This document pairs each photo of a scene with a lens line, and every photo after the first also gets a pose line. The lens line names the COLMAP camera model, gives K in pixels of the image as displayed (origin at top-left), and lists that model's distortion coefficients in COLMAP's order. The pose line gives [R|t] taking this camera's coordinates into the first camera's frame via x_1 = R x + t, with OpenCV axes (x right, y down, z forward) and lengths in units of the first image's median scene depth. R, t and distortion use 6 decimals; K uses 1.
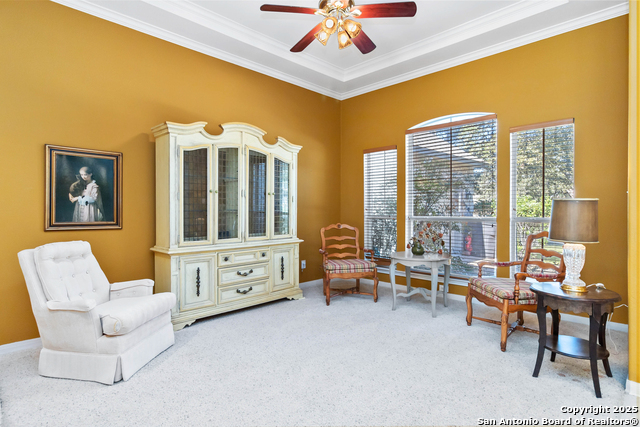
lens RADIAL K [[342.1, 0, 326.5], [0, 342.1, 206.8], [0, 0, 1]] dist [0.001994, -0.000354]
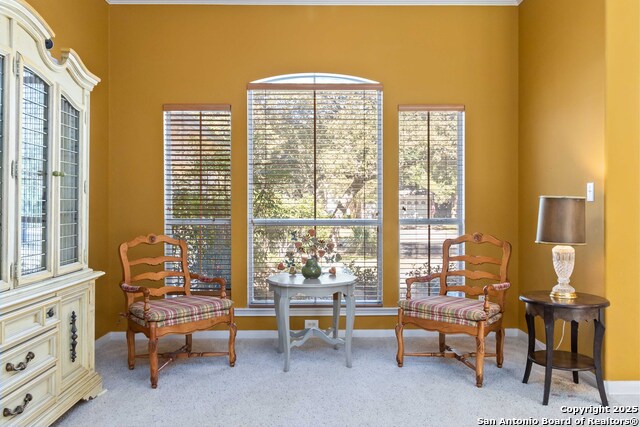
lens RADIAL K [[495.8, 0, 320.6], [0, 495.8, 205.4], [0, 0, 1]] dist [-0.004987, -0.002651]
pose [[0.706821, 0.005000, 0.707375, -0.392935], [-0.004019, 0.999987, -0.003052, 0.004234], [-0.707381, -0.000686, 0.706832, 0.319914]]
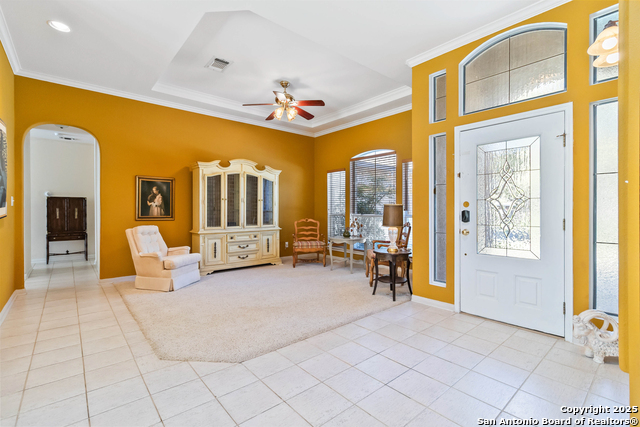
lens RADIAL K [[295.6, 0, 324.0], [0, 295.6, 207.3], [0, 0, 1]] dist [0.001135, 0.000607]
pose [[0.996423, 0.001498, -0.084495, 0.280325], [-0.001625, 0.999998, -0.001429, -0.001579], [0.084492, 0.001561, 0.996423, -0.427514]]
